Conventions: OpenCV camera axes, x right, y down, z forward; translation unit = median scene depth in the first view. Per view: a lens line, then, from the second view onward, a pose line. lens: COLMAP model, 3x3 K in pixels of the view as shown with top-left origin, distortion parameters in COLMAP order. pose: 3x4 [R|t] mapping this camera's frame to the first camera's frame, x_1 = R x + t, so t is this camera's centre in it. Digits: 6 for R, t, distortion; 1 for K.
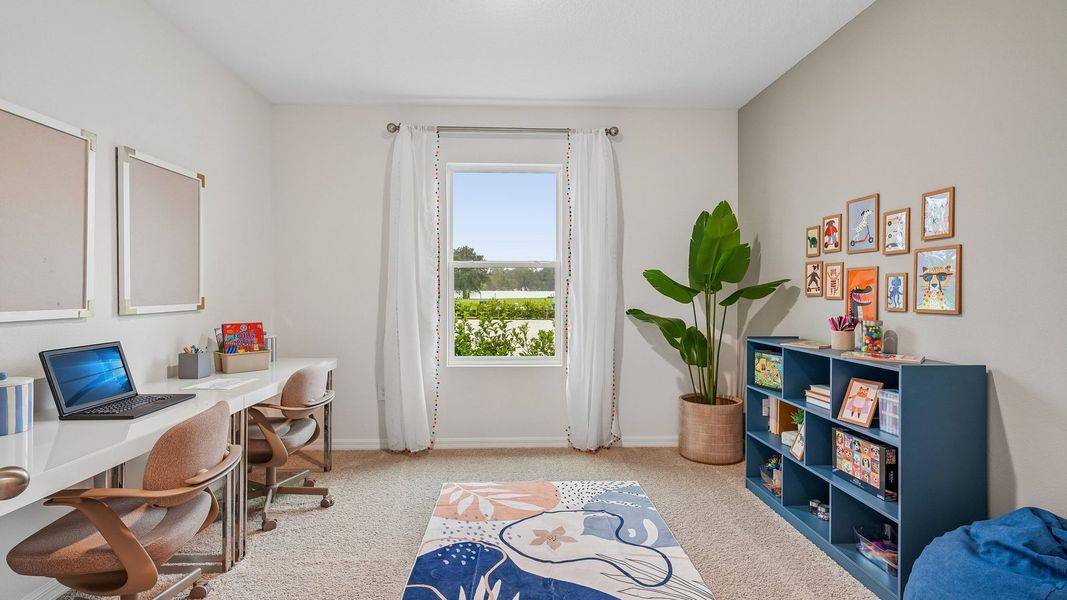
lens RADIAL K [[513.4, 0, 527.3], [0, 513.4, 295.9], [0, 0, 1]] dist [-0.000257, 0.000727]
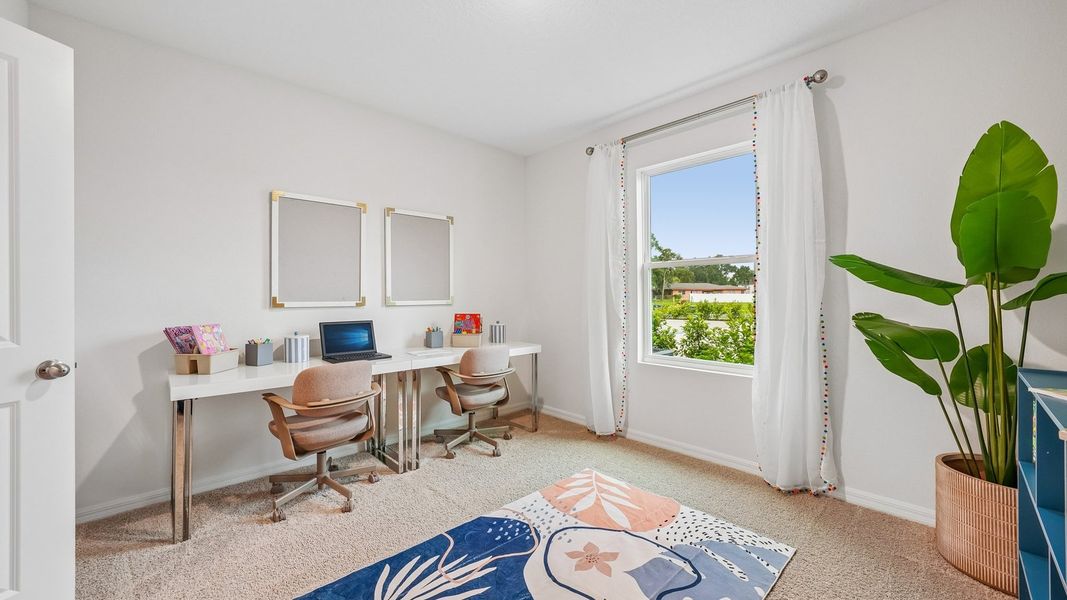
lens RADIAL K [[410.6, 0, 518.7], [0, 410.6, 294.0], [0, 0, 1]] dist [-0.007228, 0.000410]
pose [[0.649925, -0.006287, -0.759973, 0.427079], [-0.002384, 0.999944, -0.010311, 0.008859], [0.759995, 0.008513, 0.649873, 0.350680]]
